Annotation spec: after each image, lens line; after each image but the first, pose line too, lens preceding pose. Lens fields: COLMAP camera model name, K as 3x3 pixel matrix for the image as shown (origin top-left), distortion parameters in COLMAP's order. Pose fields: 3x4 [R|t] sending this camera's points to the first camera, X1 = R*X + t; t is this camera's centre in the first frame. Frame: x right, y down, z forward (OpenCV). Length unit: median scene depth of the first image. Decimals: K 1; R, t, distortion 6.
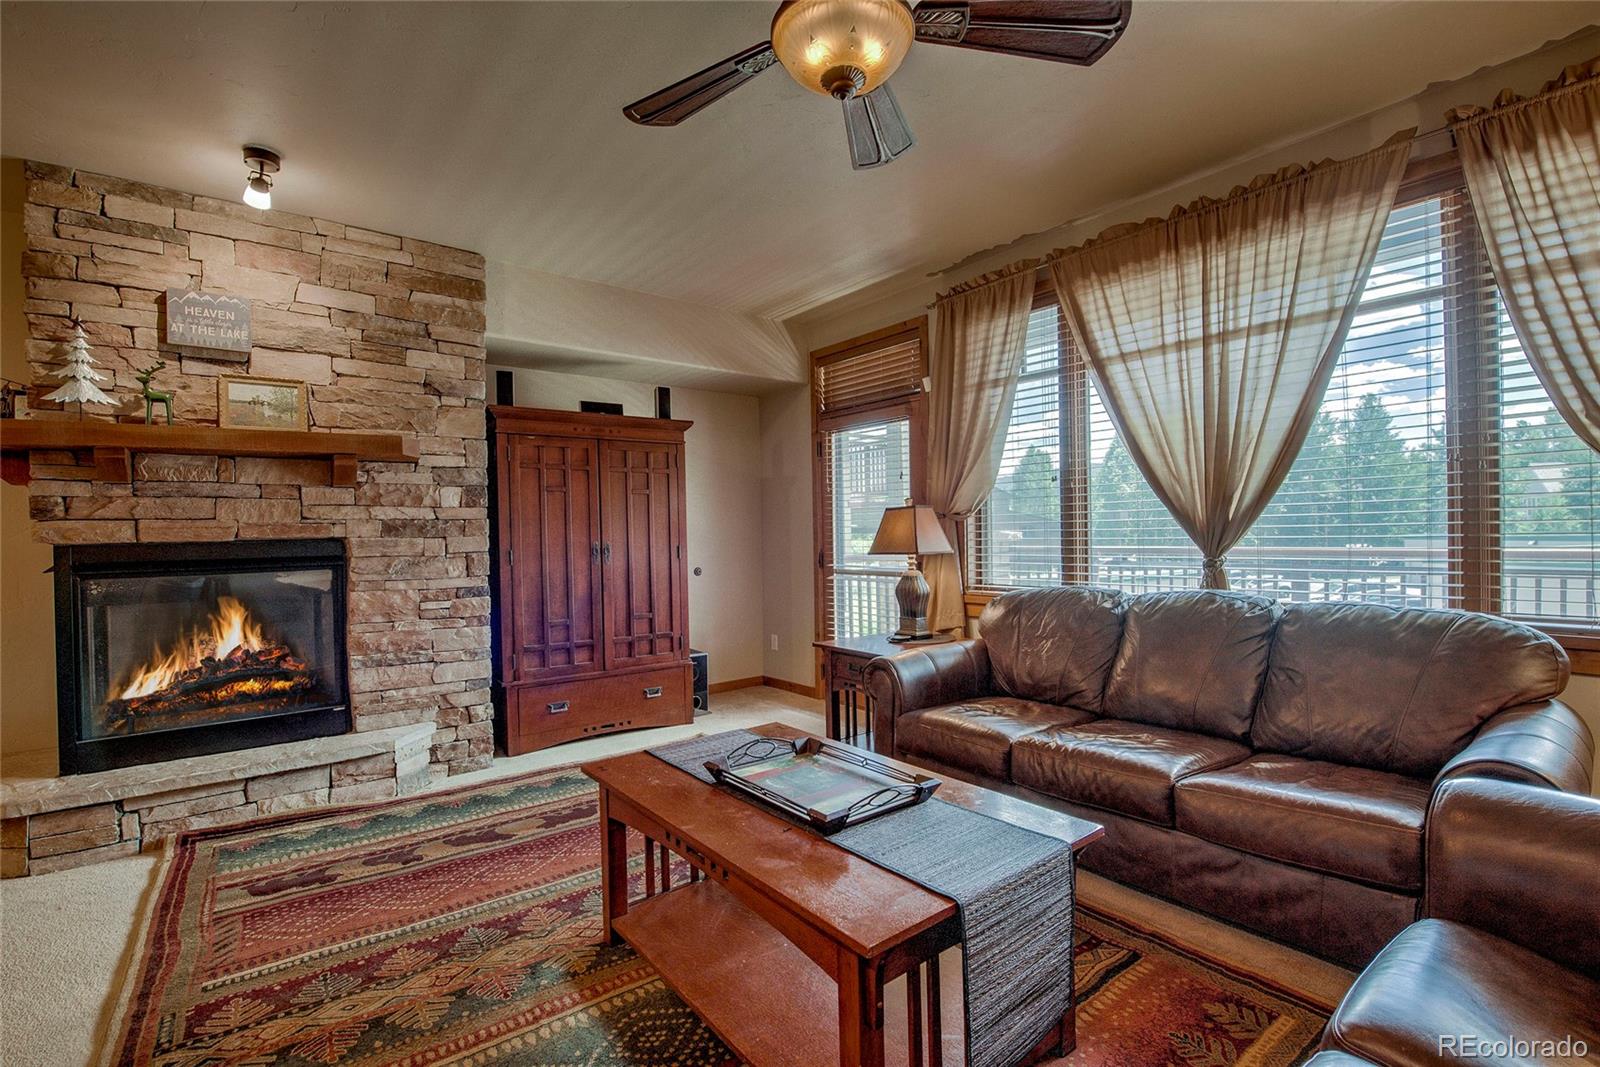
lens RADIAL K [[714.3, 0, 797.8], [0, 714.3, 535.3], [0, 0, 1]] dist [-0.013214, -0.001368]
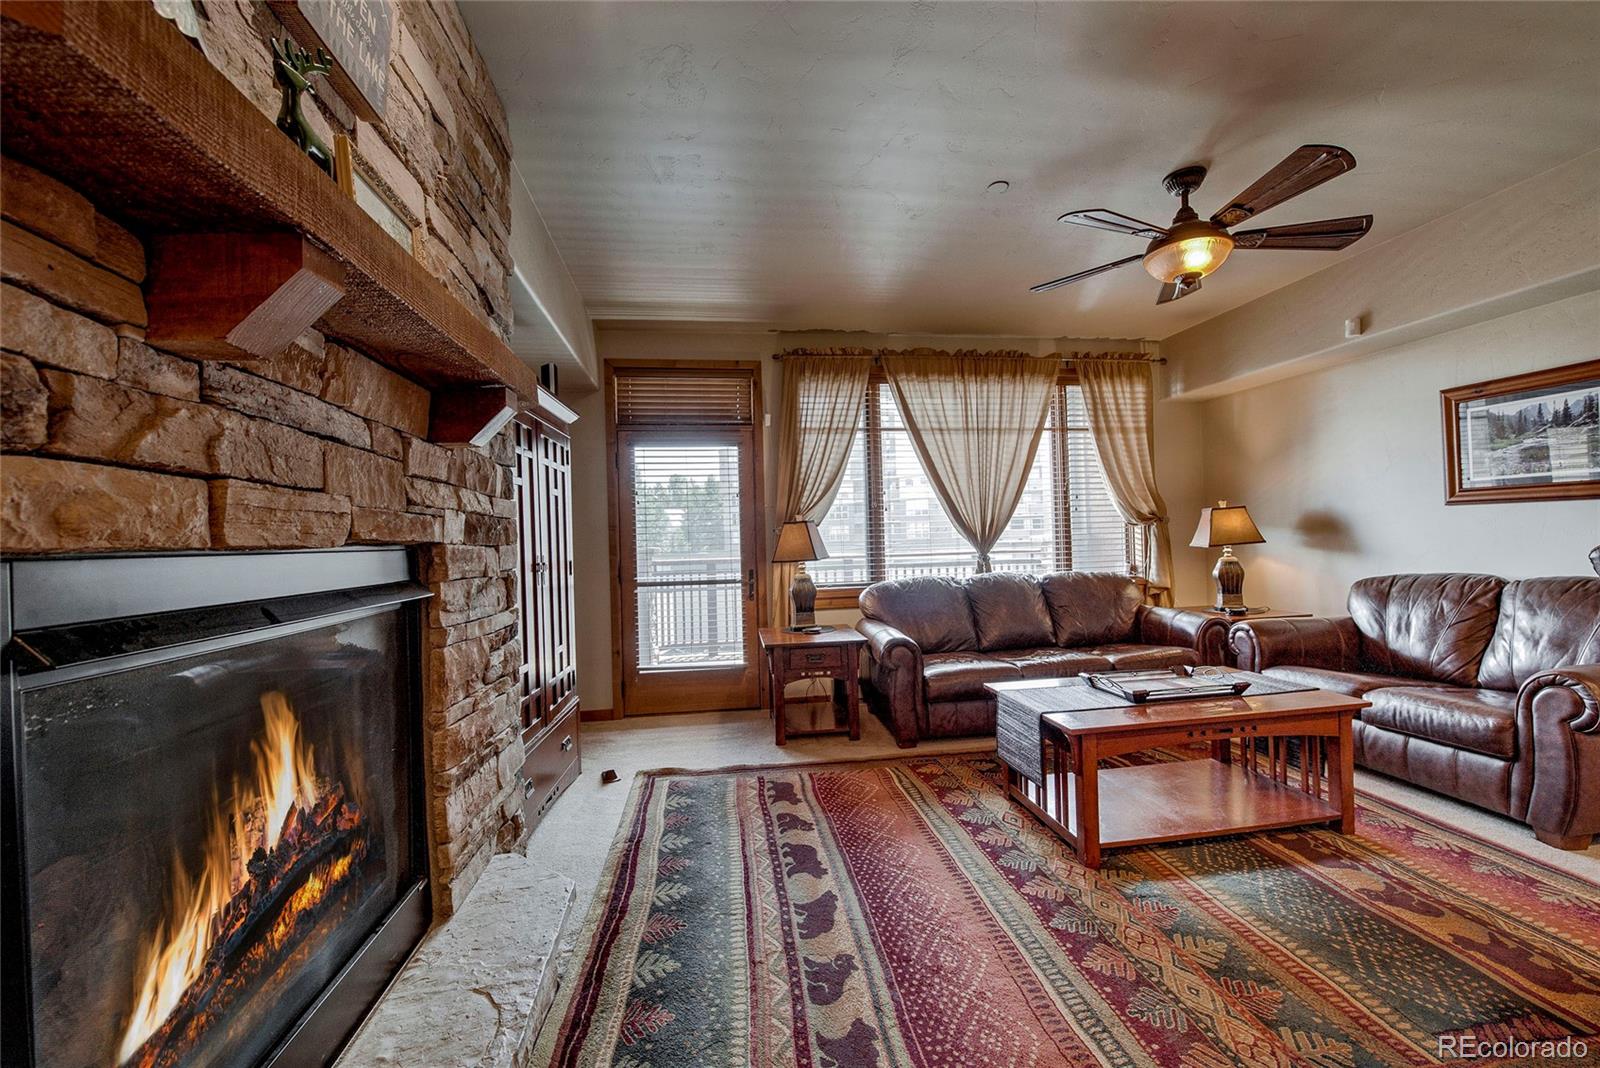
lens RADIAL K [[635.8, 0, 799.4], [0, 635.8, 536.4], [0, 0, 1]] dist [-0.013042, -0.005223]
pose [[0.501847, 0.011339, 0.864882, -0.986745], [0.020742, 0.999469, -0.025139, 0.016316], [-0.864707, 0.030555, 0.501346, 0.590457]]
